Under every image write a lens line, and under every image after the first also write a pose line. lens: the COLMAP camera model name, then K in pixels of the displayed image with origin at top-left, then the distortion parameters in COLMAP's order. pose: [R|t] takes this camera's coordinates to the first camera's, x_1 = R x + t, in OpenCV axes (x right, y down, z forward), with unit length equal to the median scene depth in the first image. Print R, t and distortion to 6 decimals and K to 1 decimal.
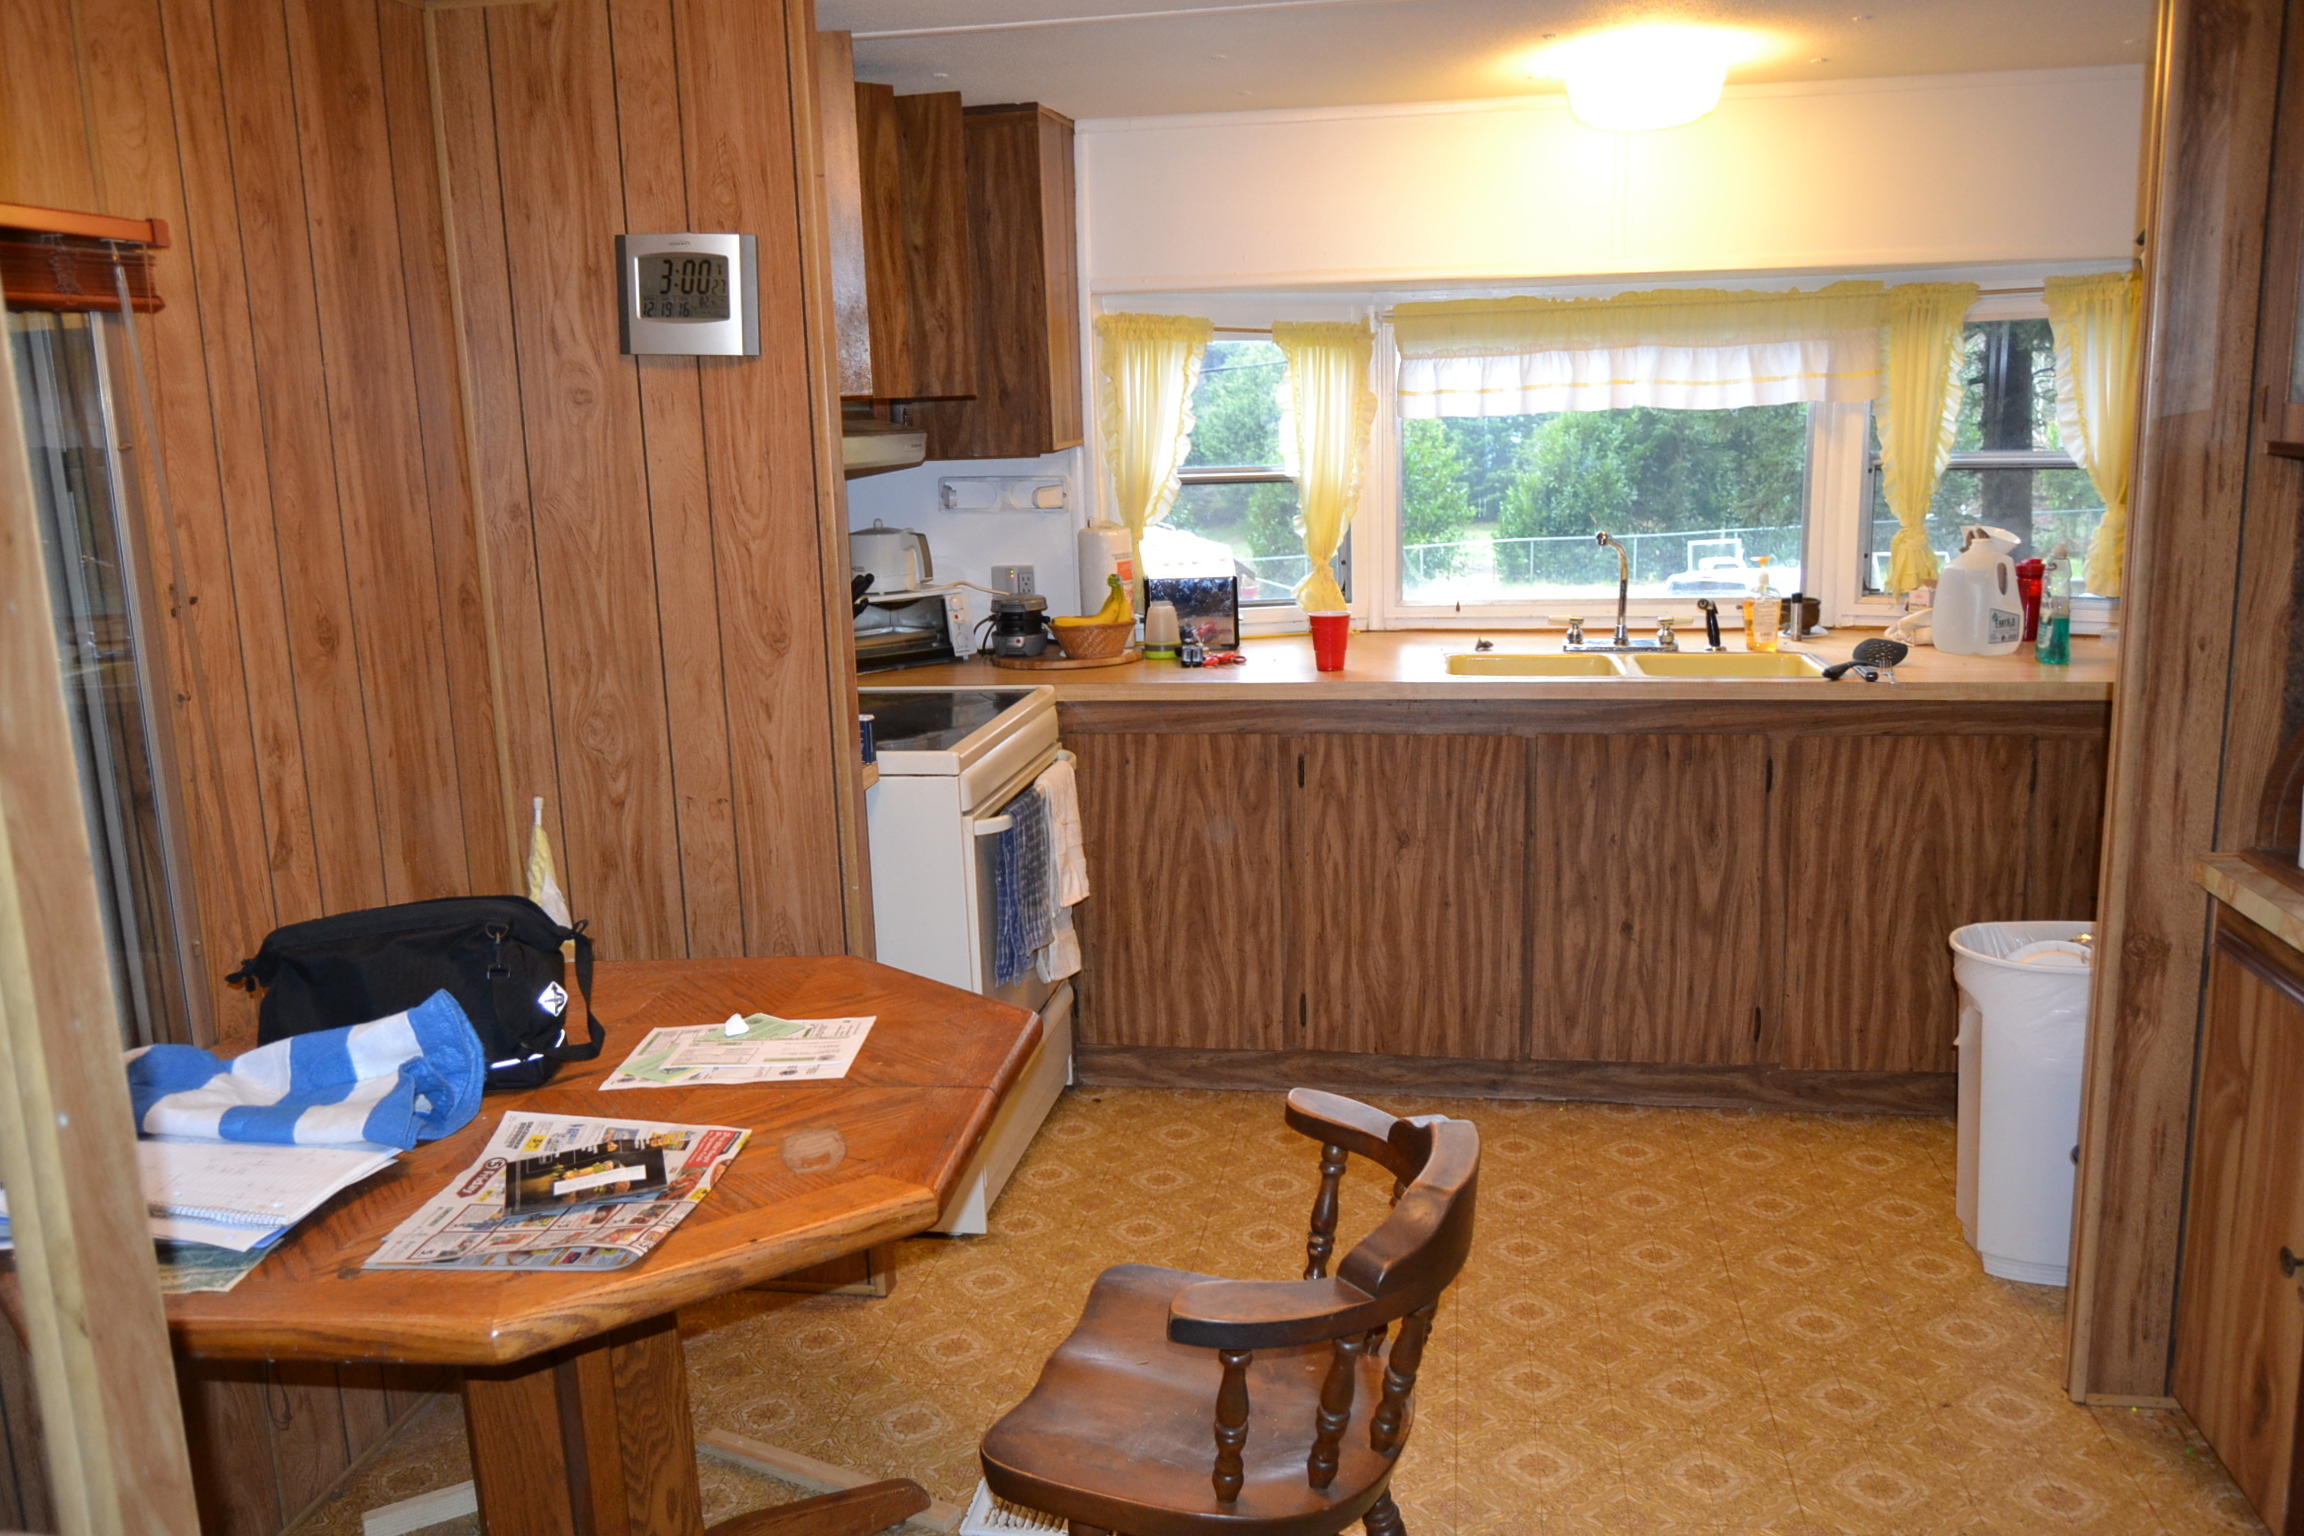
lens RADIAL K [[1790.5, 0, 1152.0], [0, 1790.5, 768.0], [0, 0, 1]] dist [-0.002721, 0.001204]
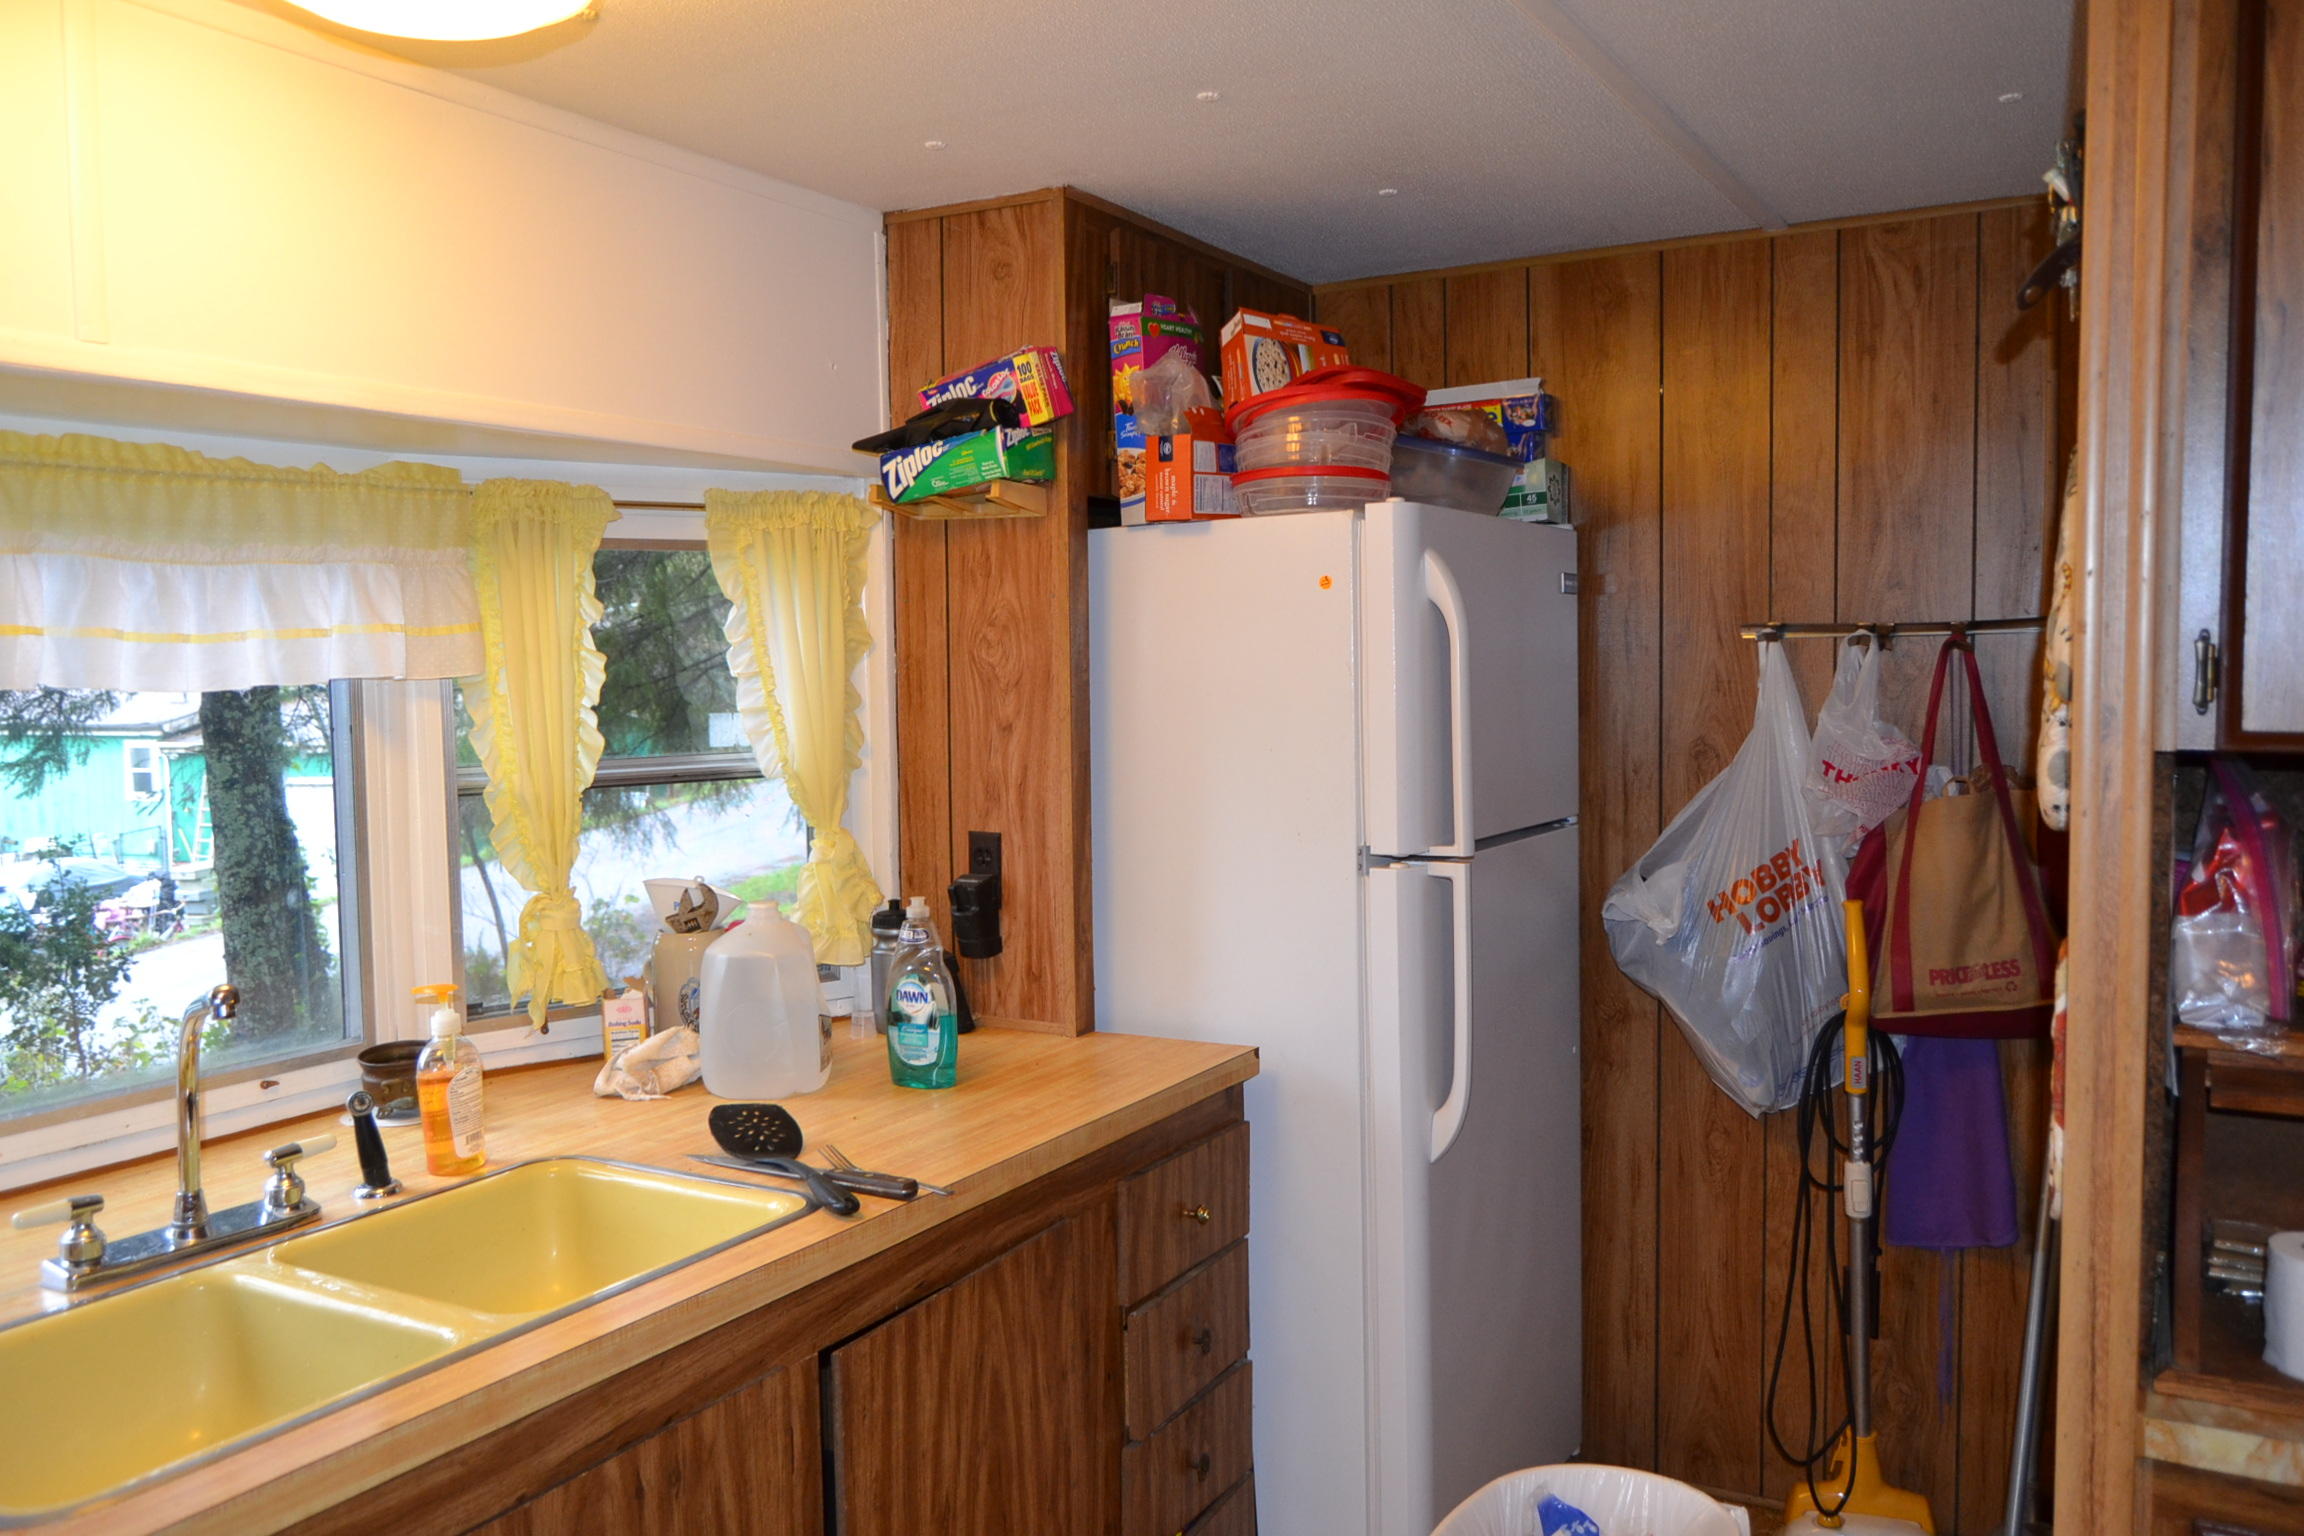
lens RADIAL K [[1790.5, 0, 1152.0], [0, 1790.5, 768.0], [0, 0, 1]] dist [-0.002721, 0.001204]
pose [[0.351707, -0.041598, 0.935185, -0.054218], [0.186101, 0.982179, -0.026301, -0.135316], [-0.917425, 0.183289, 0.353181, 0.676033]]
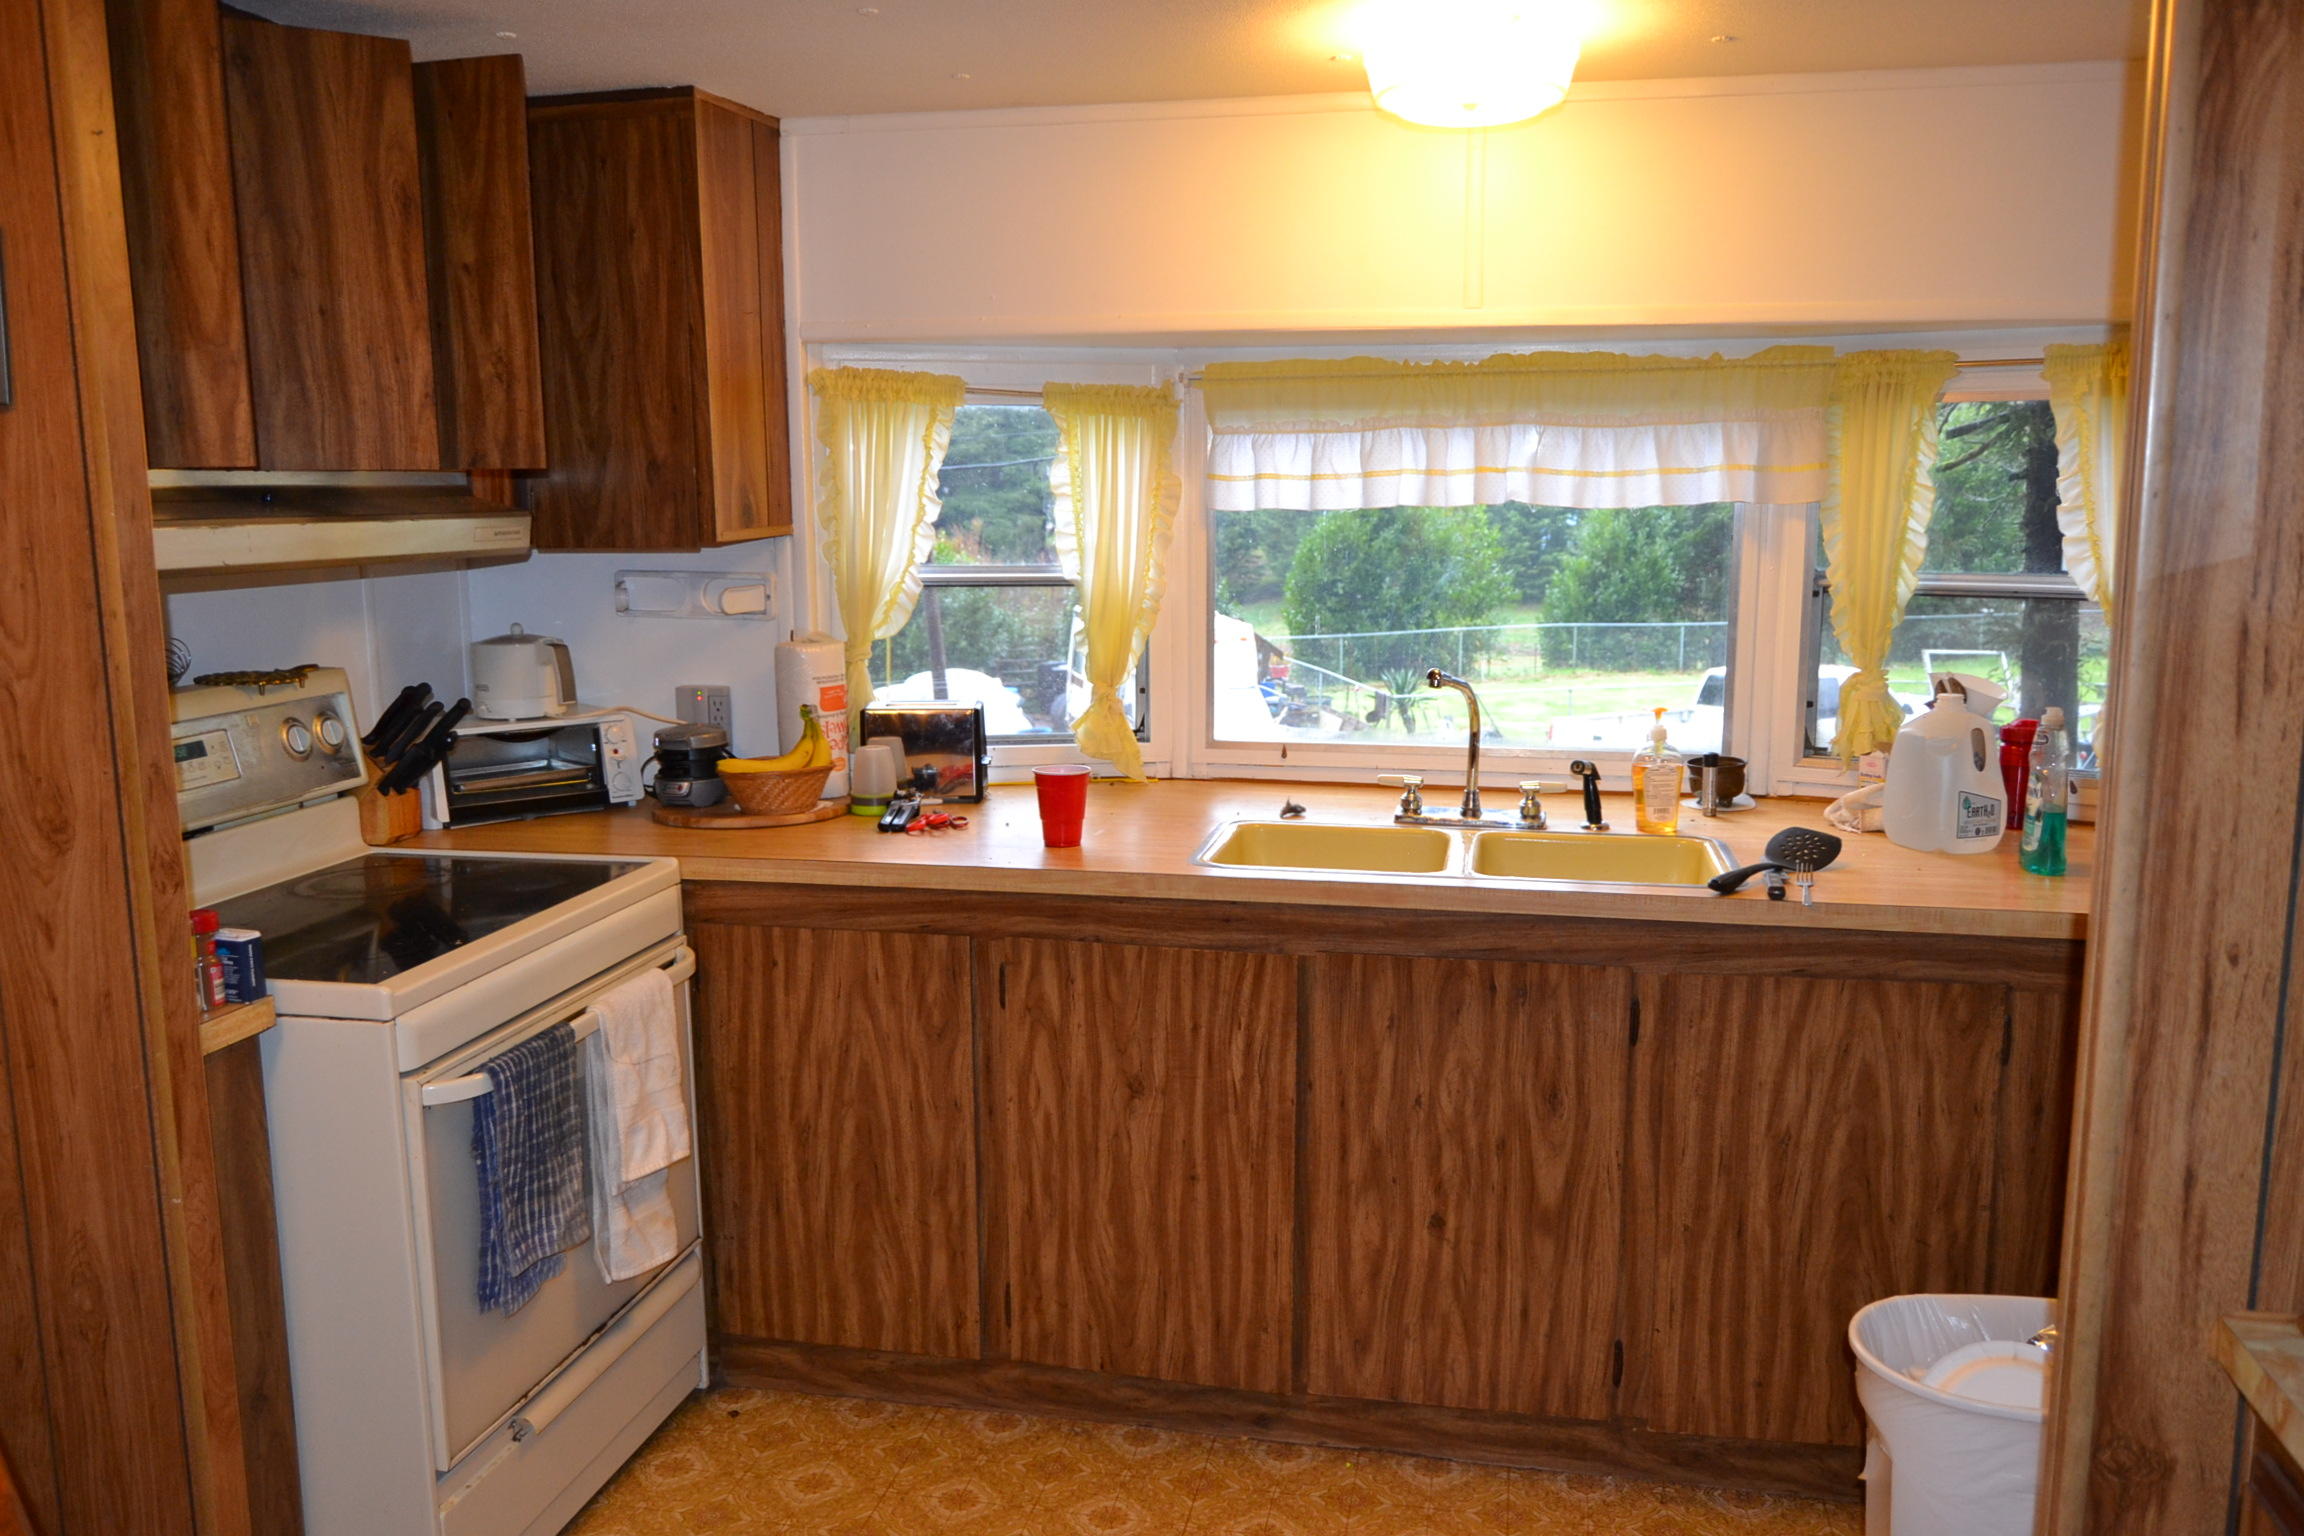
lens RADIAL K [[1796.2, 0, 1139.8], [0, 1796.2, 774.5], [0, 0, 1]] dist [-0.008765, -0.001778]
pose [[0.998997, 0.029282, -0.033865, 0.160629], [-0.030489, 0.998898, -0.035686, -0.060127], [0.032783, 0.036683, 0.998789, 0.261216]]
